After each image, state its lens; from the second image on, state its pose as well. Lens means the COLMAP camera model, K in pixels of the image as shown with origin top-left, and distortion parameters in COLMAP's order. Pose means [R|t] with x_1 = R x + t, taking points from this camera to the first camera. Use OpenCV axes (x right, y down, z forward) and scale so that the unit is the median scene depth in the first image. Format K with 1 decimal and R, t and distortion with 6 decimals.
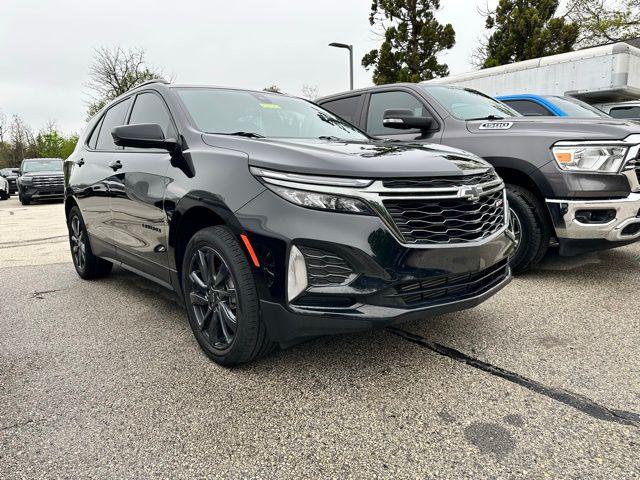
lens RADIAL K [[450.9, 0, 313.6], [0, 450.9, 241.8], [0, 0, 1]] dist [0.030275, -0.036059]
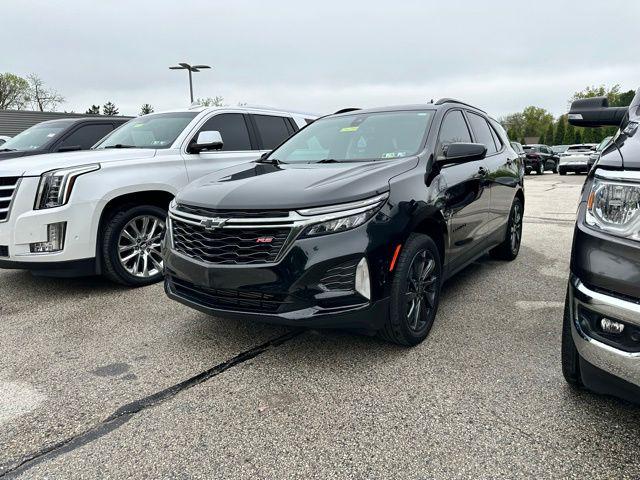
lens RADIAL K [[448.1, 0, 320.0], [0, 448.1, 240.0], [0, 0, 1]] dist [0.024560, -0.024276]
pose [[0.284911, 0.193879, -0.938742, 1.057087], [-0.135026, 0.977684, 0.160940, -0.201198], [0.948996, 0.080901, 0.304732, 0.613691]]
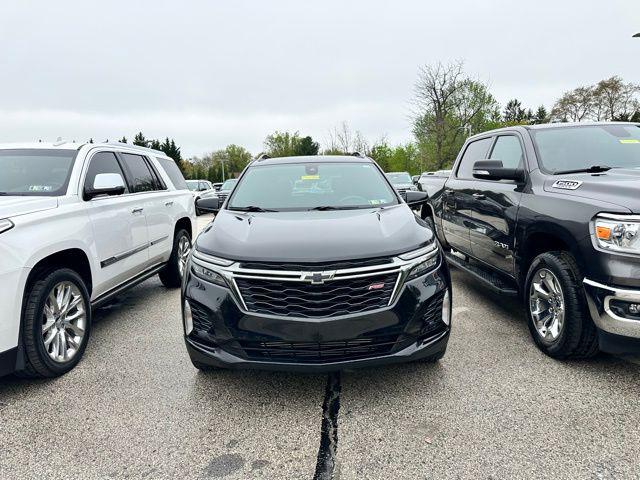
lens RADIAL K [[450.9, 0, 313.6], [0, 450.9, 241.8], [0, 0, 1]] dist [0.030275, -0.036059]
pose [[0.779637, 0.085762, -0.620331, 0.723591], [-0.091699, 0.995535, 0.022387, -0.154043], [0.619482, 0.039430, 0.784020, 0.032607]]
